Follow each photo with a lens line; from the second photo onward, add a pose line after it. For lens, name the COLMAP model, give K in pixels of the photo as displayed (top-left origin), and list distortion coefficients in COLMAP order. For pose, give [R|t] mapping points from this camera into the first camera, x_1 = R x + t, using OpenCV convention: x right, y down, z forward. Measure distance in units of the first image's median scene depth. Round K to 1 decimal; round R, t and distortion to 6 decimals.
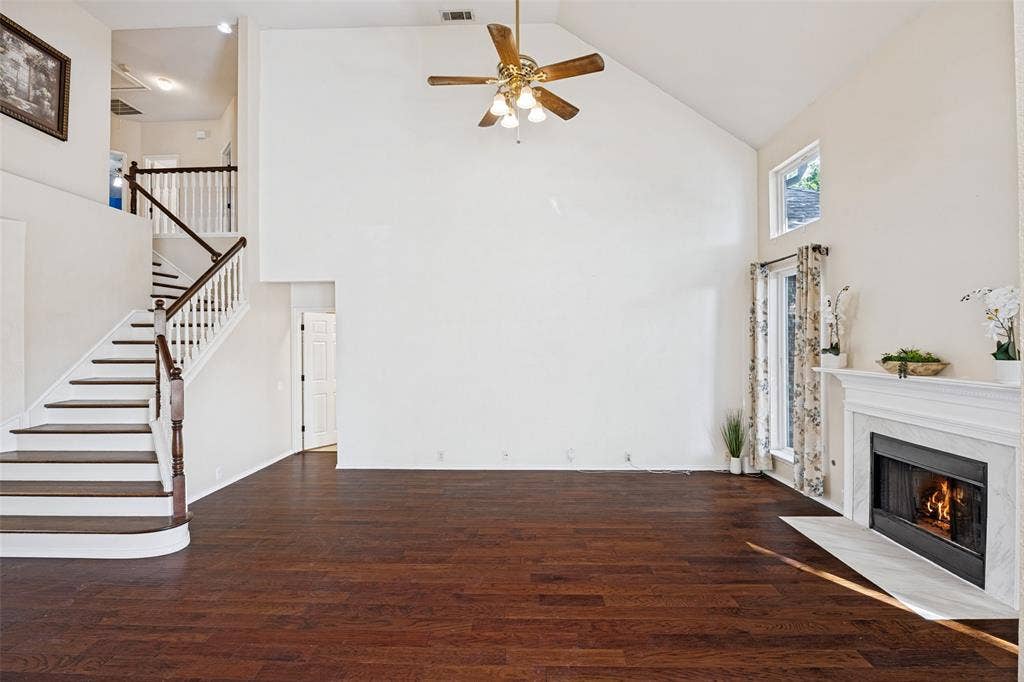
lens RADIAL K [[447.8, 0, 510.8], [0, 447.8, 340.0], [0, 0, 1]] dist [-0.009274, -0.000479]
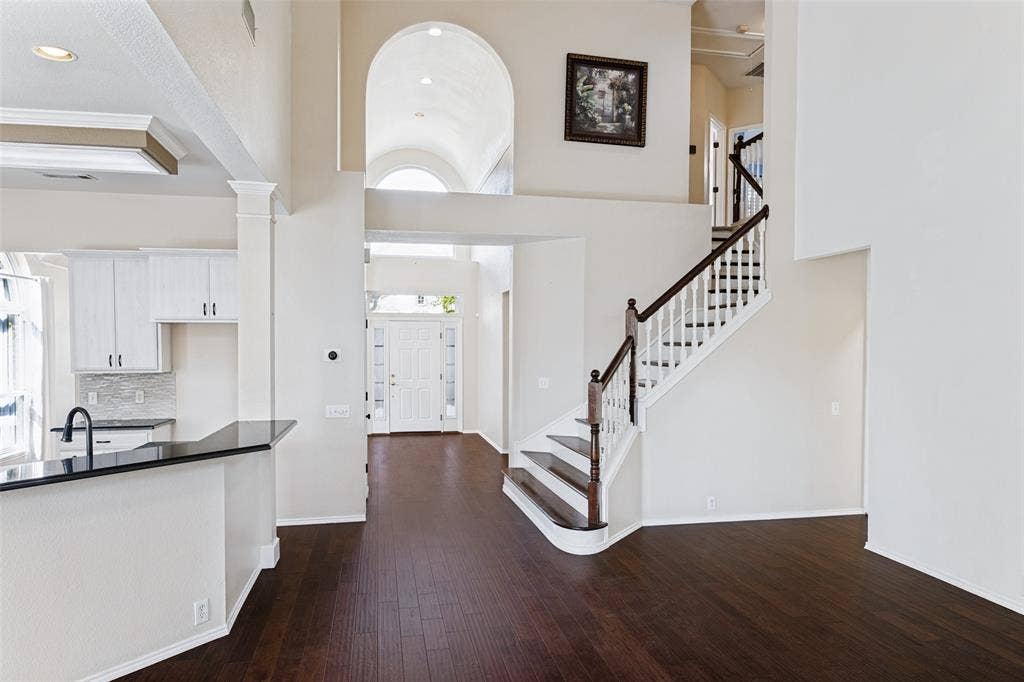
lens RADIAL K [[684.7, 0, 533.0], [0, 684.7, 359.7], [0, 0, 1]] dist [0.006155, -0.000192]
pose [[0.234519, 0.027232, -0.971730, 0.502436], [-0.001574, 0.999617, 0.027633, -0.000645], [0.972110, -0.004951, 0.234472, 0.391275]]
